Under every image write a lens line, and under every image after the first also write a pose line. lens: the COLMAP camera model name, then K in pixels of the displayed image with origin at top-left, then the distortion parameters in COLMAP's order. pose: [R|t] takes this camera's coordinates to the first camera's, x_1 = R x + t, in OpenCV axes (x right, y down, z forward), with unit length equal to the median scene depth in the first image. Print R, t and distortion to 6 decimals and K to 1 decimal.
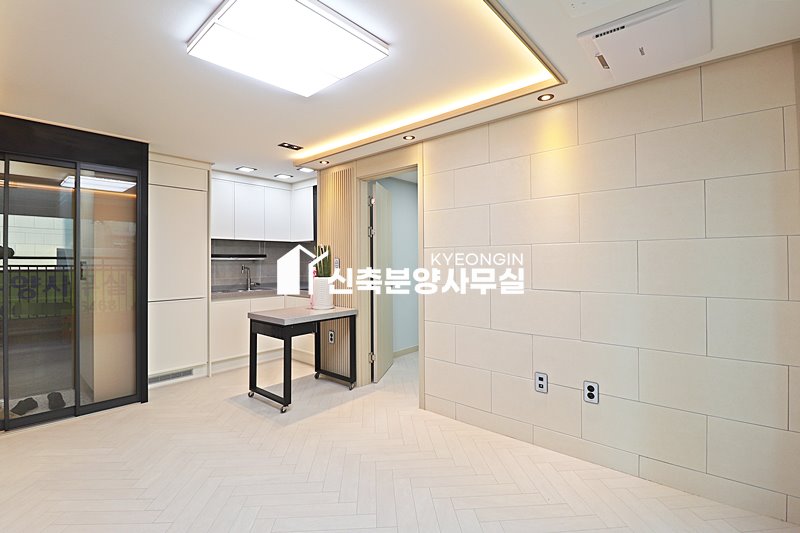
lens RADIAL K [[372.2, 0, 400.2], [0, 372.2, 258.6], [0, 0, 1]] dist [0.014368, -0.020513]
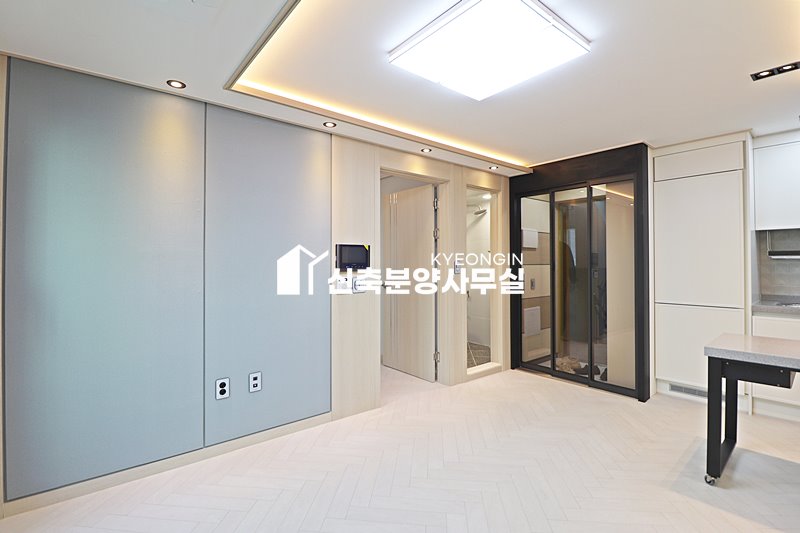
lens RADIAL K [[372.2, 0, 400.2], [0, 372.2, 258.6], [0, 0, 1]] dist [0.014368, -0.020513]
pose [[-0.160769, -0.010899, -0.986932, 0.331201], [0.003610, 0.999926, -0.011631, 0.008223], [0.986986, -0.005433, -0.160717, 0.418081]]
